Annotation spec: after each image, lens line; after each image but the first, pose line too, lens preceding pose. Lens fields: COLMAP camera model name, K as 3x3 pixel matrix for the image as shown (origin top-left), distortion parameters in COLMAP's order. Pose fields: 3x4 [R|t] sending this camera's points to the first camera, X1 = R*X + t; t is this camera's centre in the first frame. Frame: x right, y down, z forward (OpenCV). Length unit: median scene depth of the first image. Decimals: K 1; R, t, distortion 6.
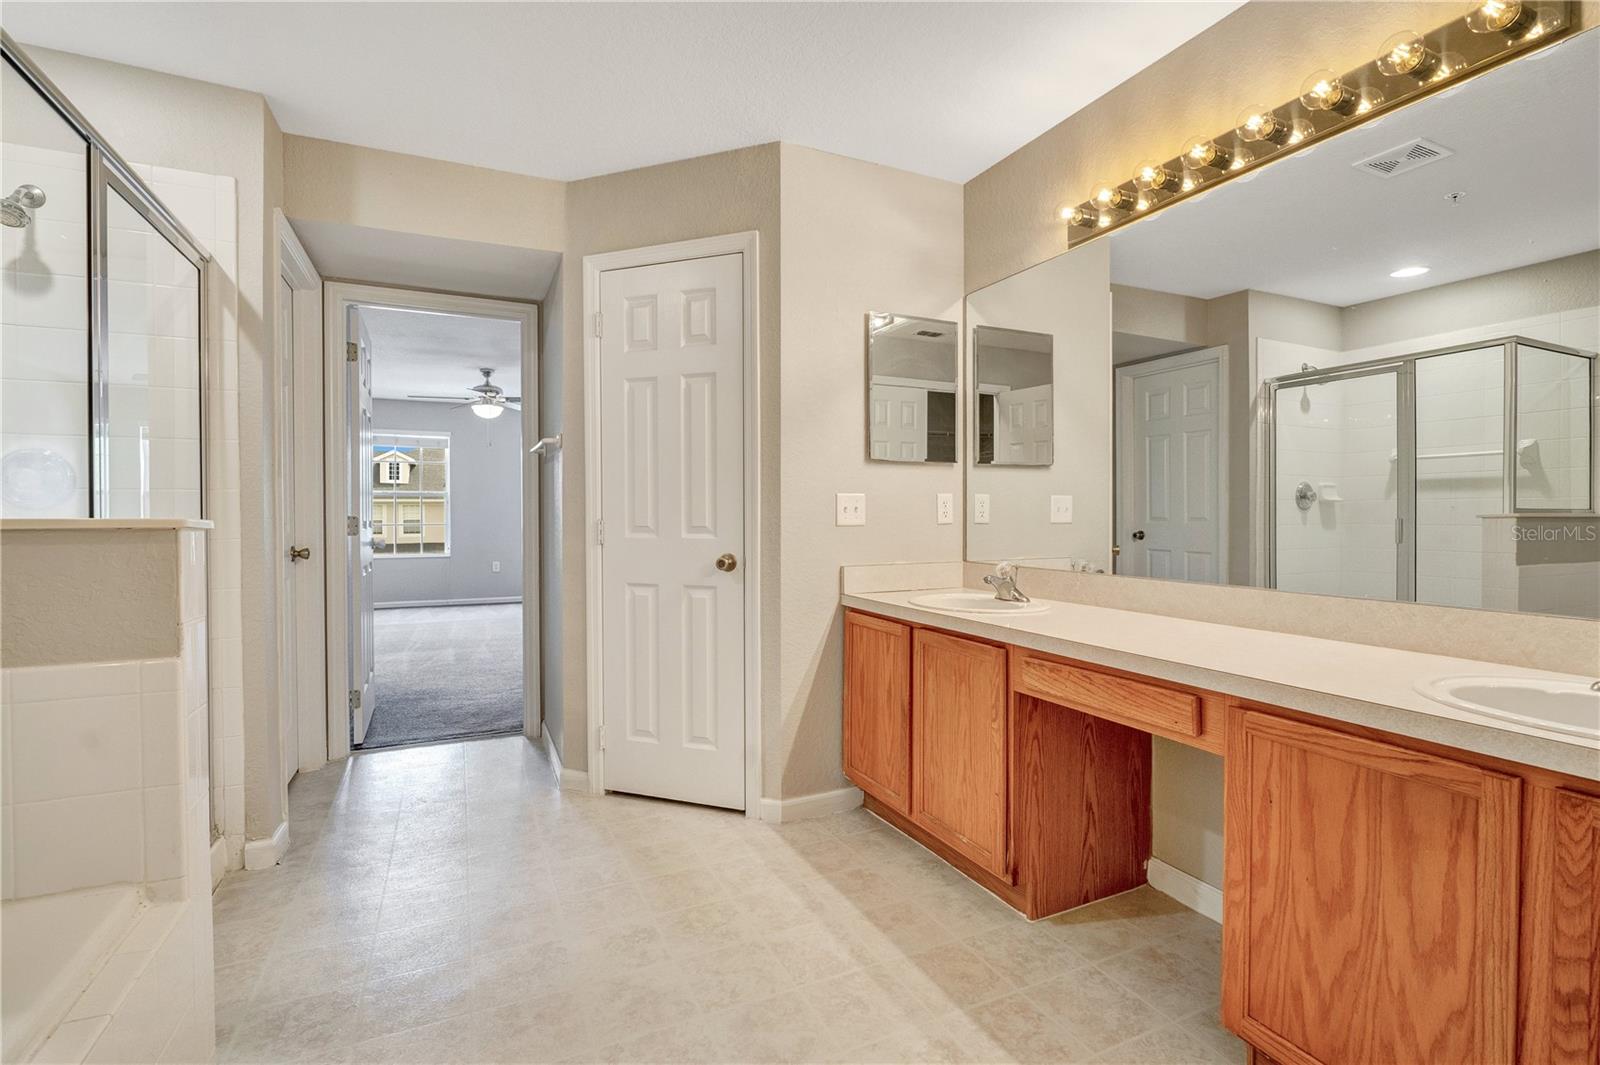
lens RADIAL K [[728.1, 0, 803.9], [0, 728.1, 529.1], [0, 0, 1]] dist [-0.014914, 0.003270]
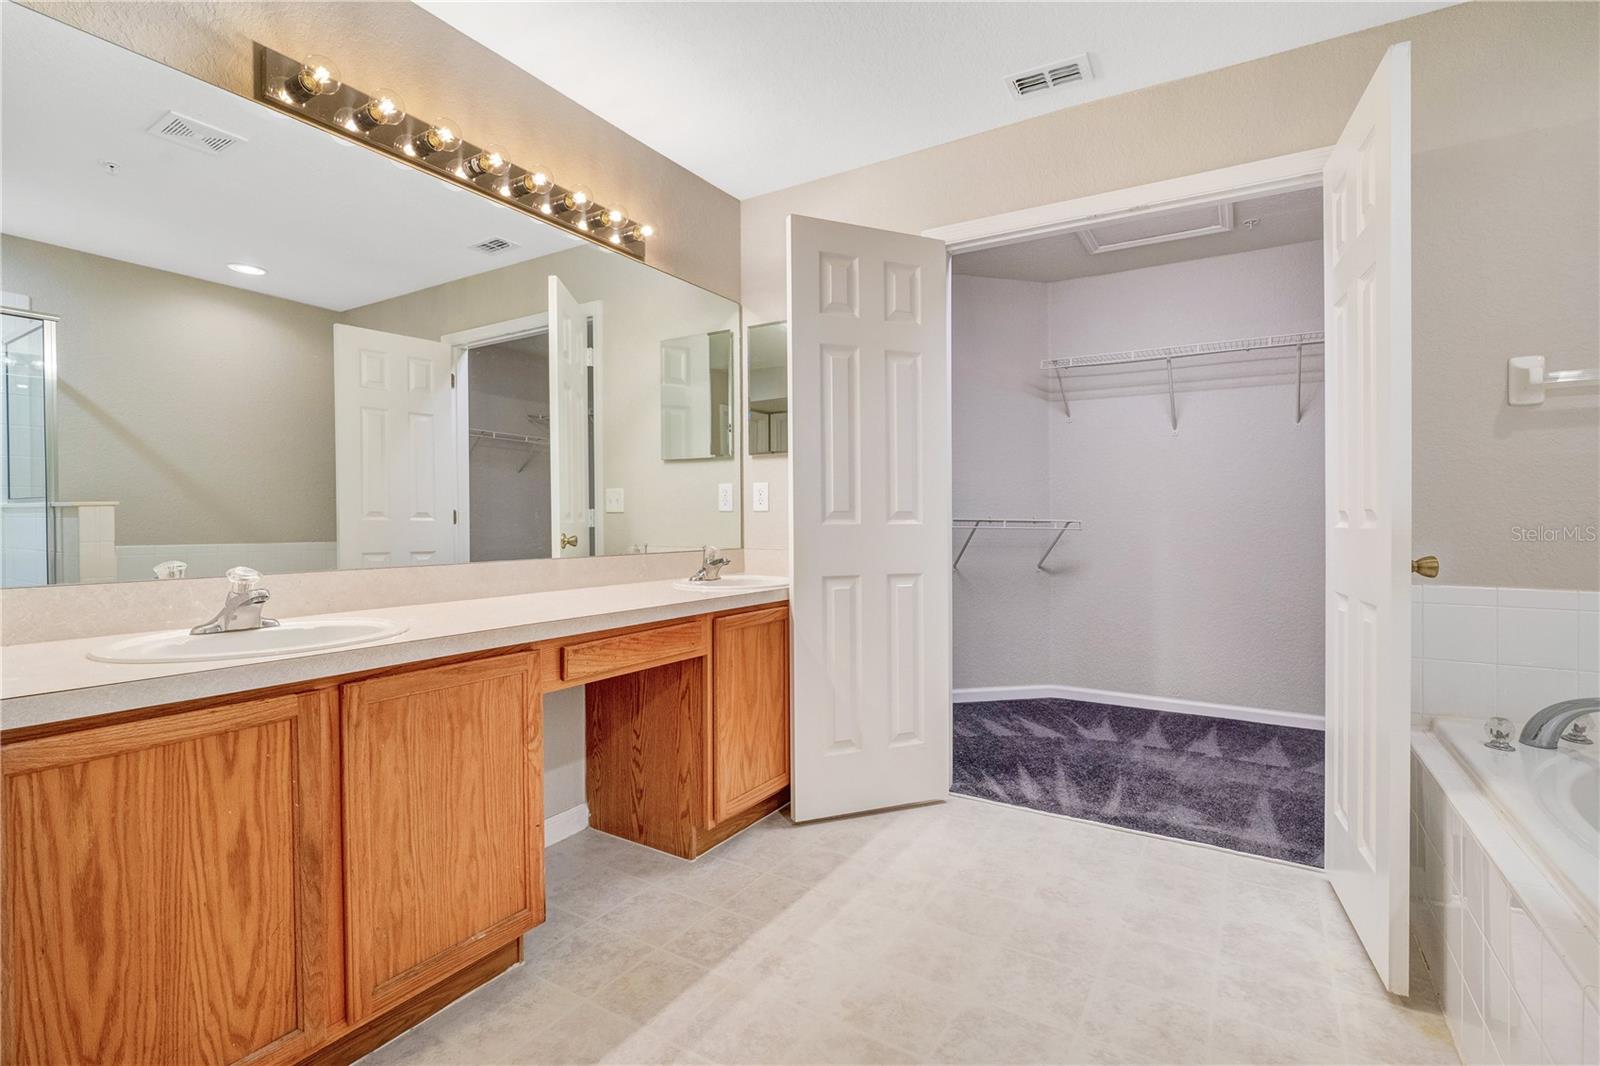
lens RADIAL K [[728.1, 0, 796.6], [0, 728.1, 525.0], [0, 0, 1]] dist [-0.014914, 0.003270]
pose [[-0.527313, -0.005278, 0.849655, -0.646444], [0.019002, 0.999657, 0.018003, 0.011327], [-0.849459, 0.025639, -0.527032, 1.276308]]
